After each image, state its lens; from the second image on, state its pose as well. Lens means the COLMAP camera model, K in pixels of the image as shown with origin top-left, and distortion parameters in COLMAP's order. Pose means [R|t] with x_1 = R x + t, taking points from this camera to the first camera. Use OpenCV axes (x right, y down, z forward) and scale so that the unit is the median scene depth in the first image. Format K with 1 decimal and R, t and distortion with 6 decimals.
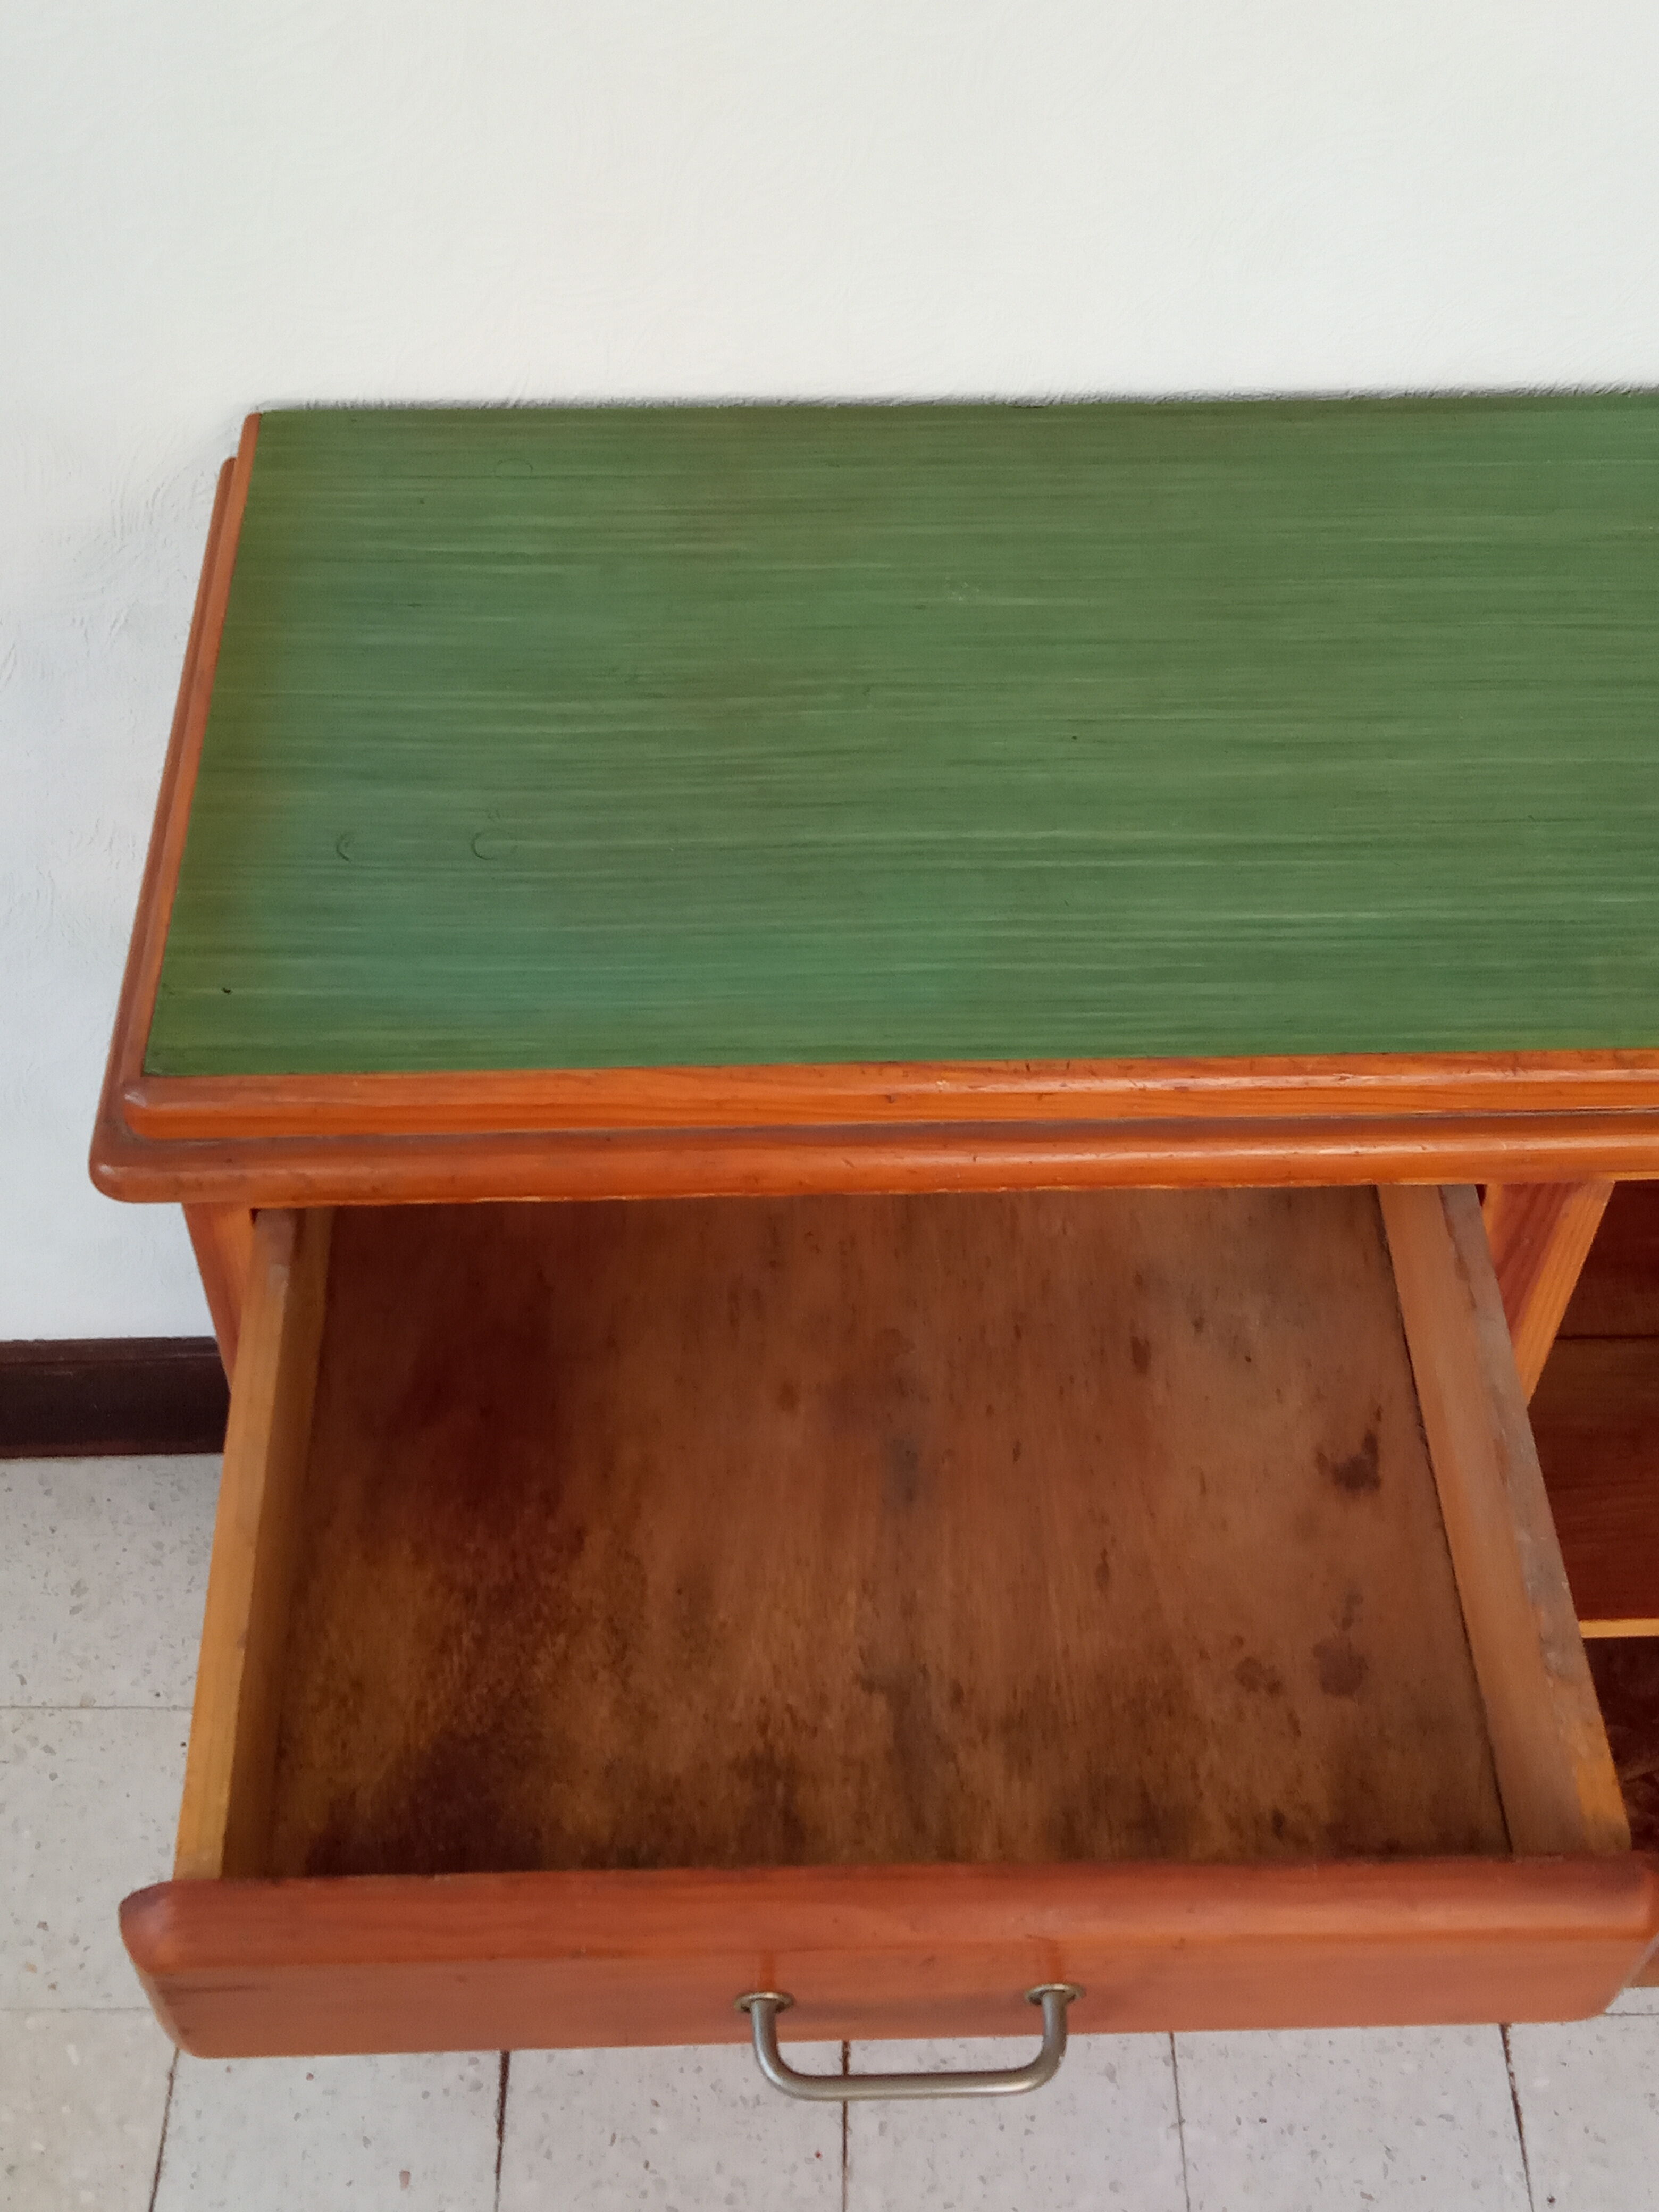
lens RADIAL K [[2608.4, 0, 834.4], [0, 2608.4, 1119.9], [0, 0, 1]] dist [0.117588, -0.331307]
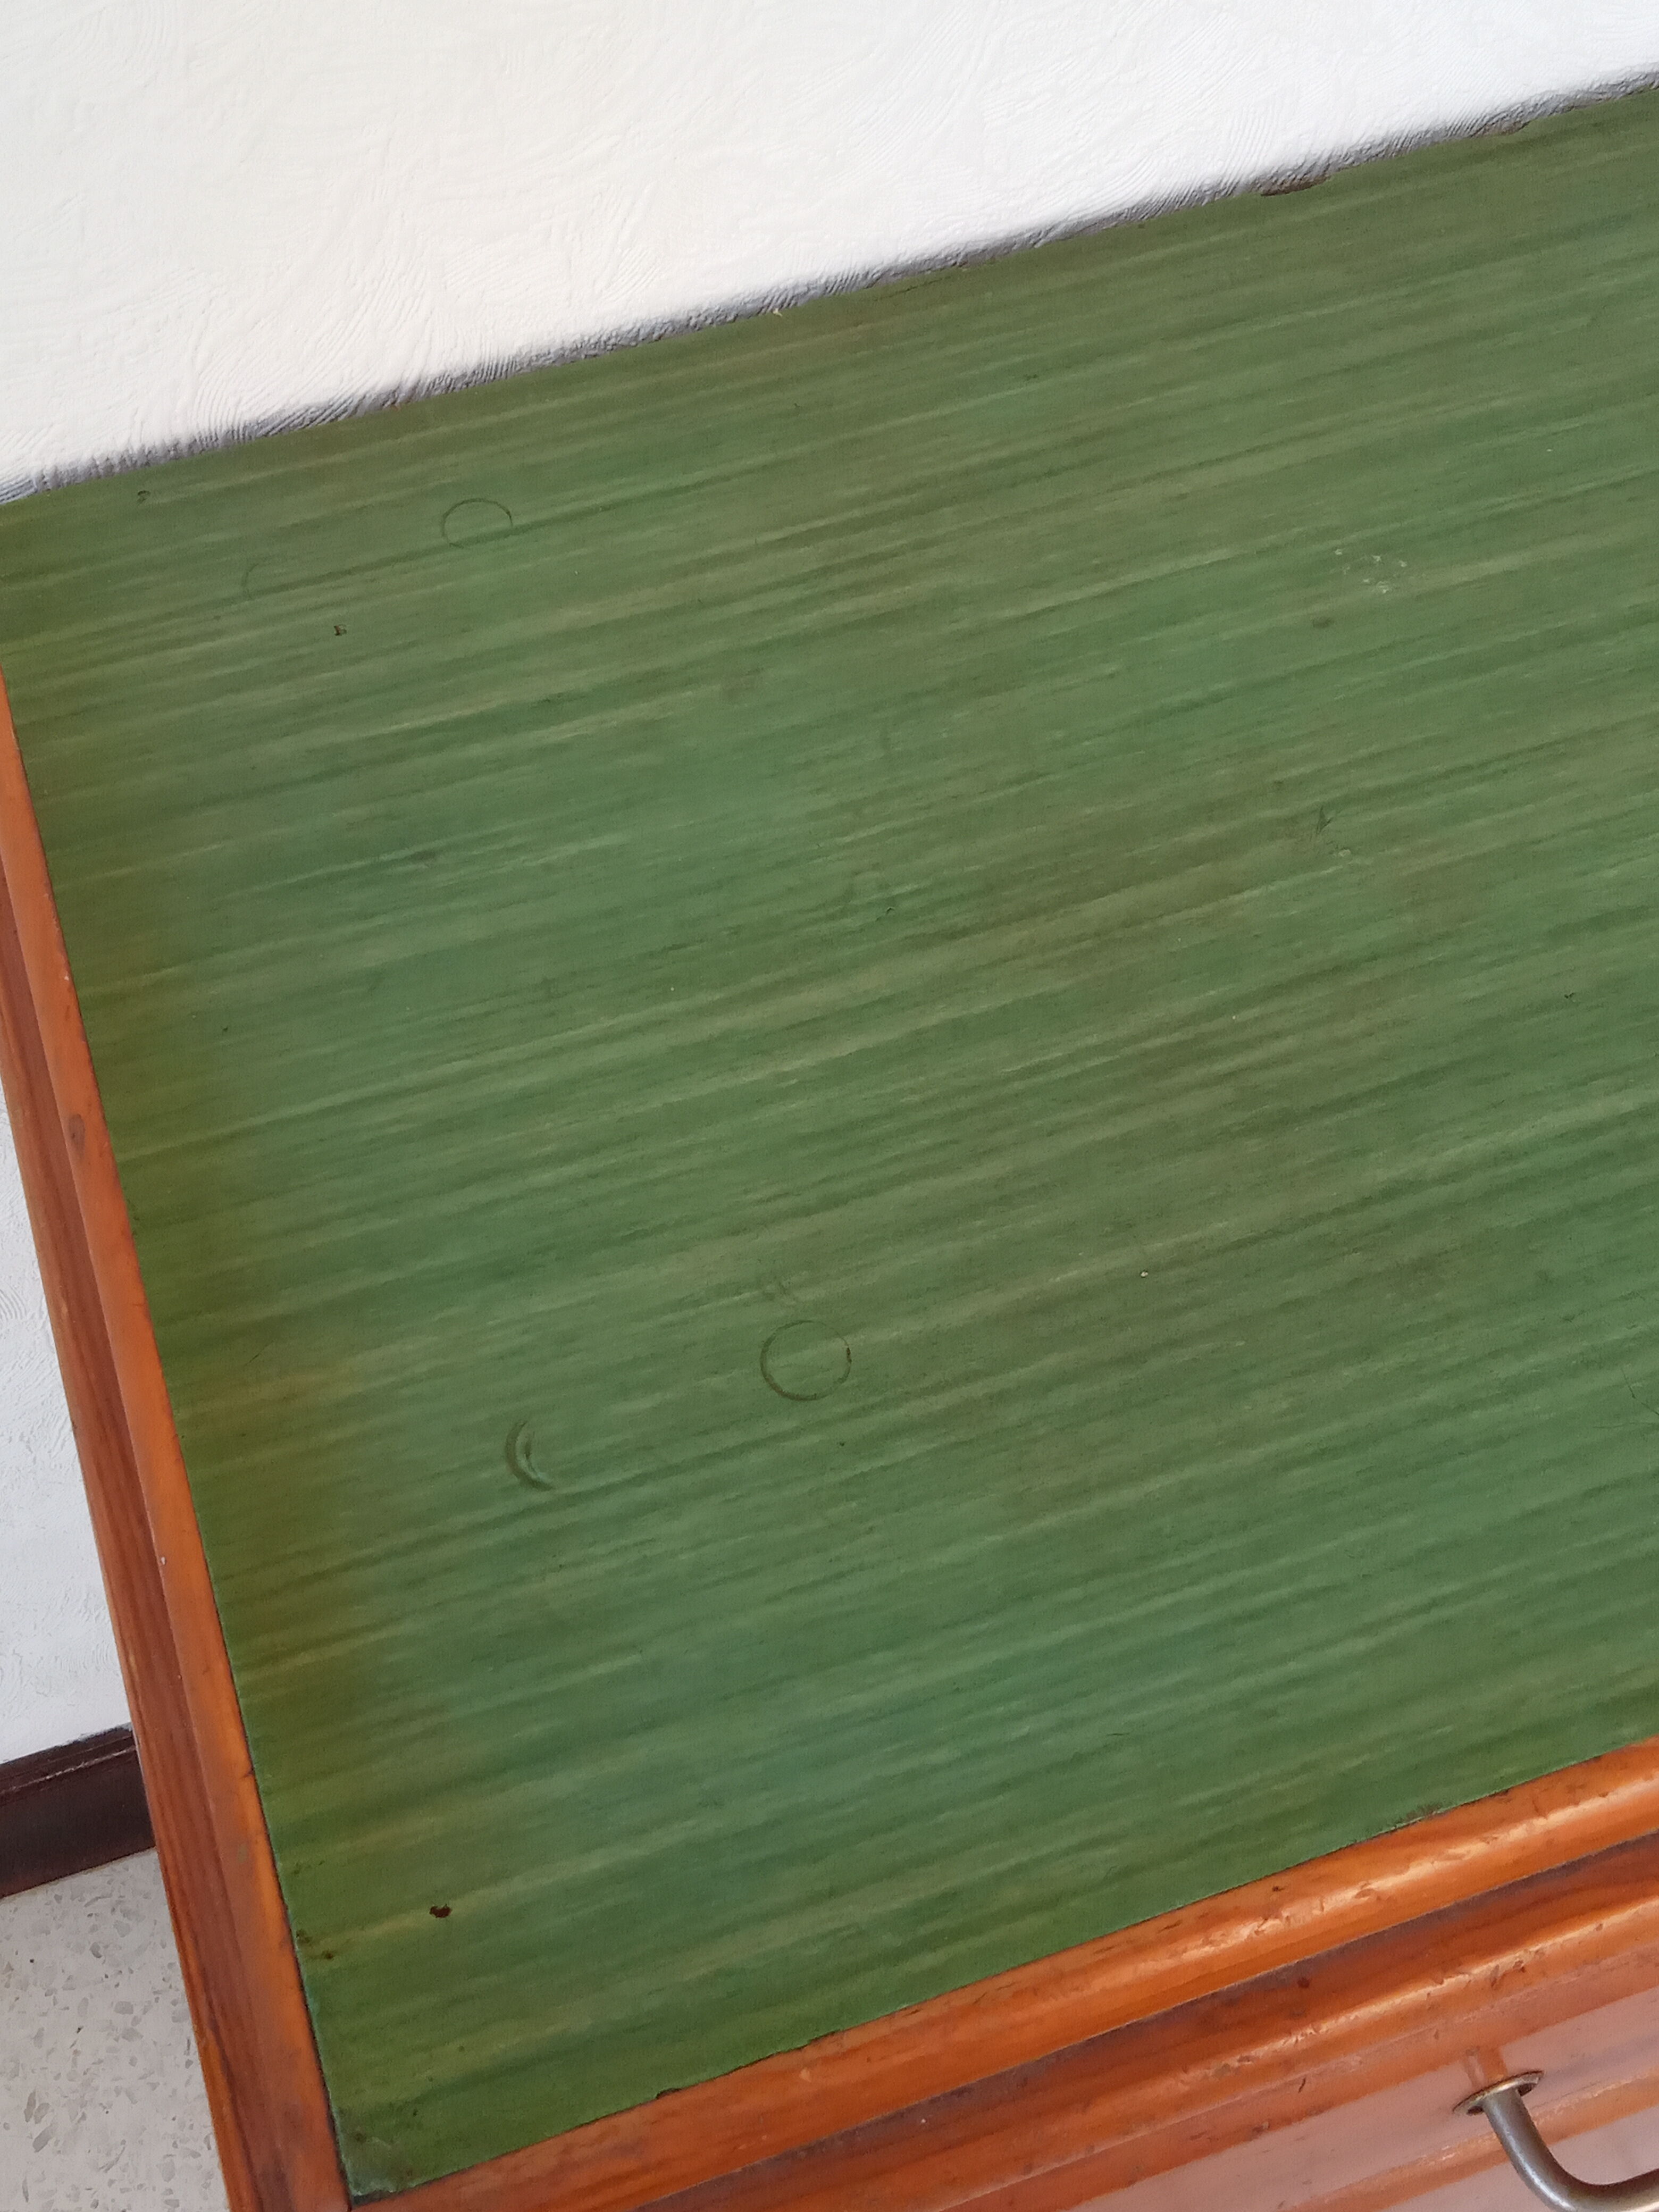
lens RADIAL K [[2608.4, 0, 834.4], [0, 2608.4, 1119.9], [0, 0, 1]] dist [0.117588, -0.331307]
pose [[0.956592, -0.261715, 0.128211, -0.172397], [0.242734, 0.958971, 0.146476, -0.215399], [-0.161285, -0.108997, 0.980870, 0.502547]]
